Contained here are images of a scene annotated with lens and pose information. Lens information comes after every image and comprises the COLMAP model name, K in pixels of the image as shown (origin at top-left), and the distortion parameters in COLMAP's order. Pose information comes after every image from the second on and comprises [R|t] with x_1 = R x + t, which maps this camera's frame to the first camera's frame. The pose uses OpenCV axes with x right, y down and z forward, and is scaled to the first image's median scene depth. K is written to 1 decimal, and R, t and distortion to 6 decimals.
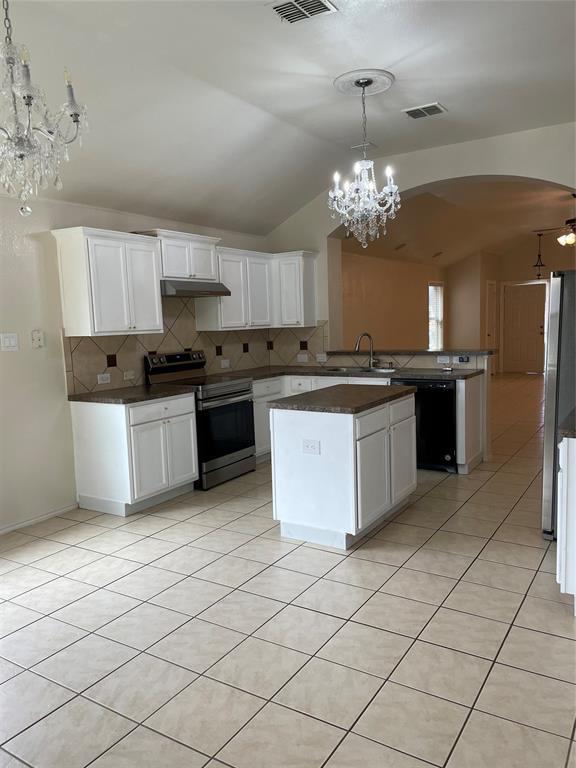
lens RADIAL K [[583.4, 0, 286.9], [0, 583.4, 384.7], [0, 0, 1]] dist [0.070066, -0.081860]
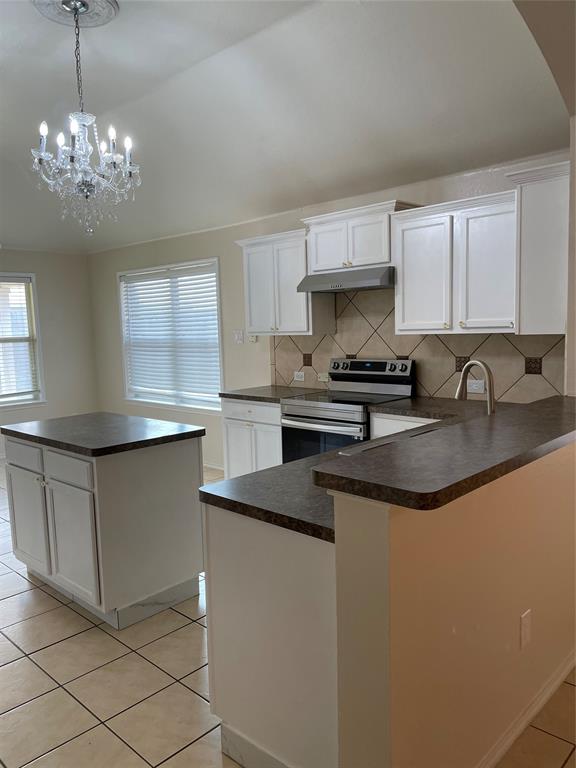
lens RADIAL K [[583.4, 0, 288.4], [0, 583.4, 384.1], [0, 0, 1]] dist [0.070066, -0.081860]
pose [[-0.198696, 0.131160, -0.971245, 0.648411], [-0.078340, 0.985708, 0.149139, -0.139277], [0.976925, 0.105721, -0.185581, 1.101429]]
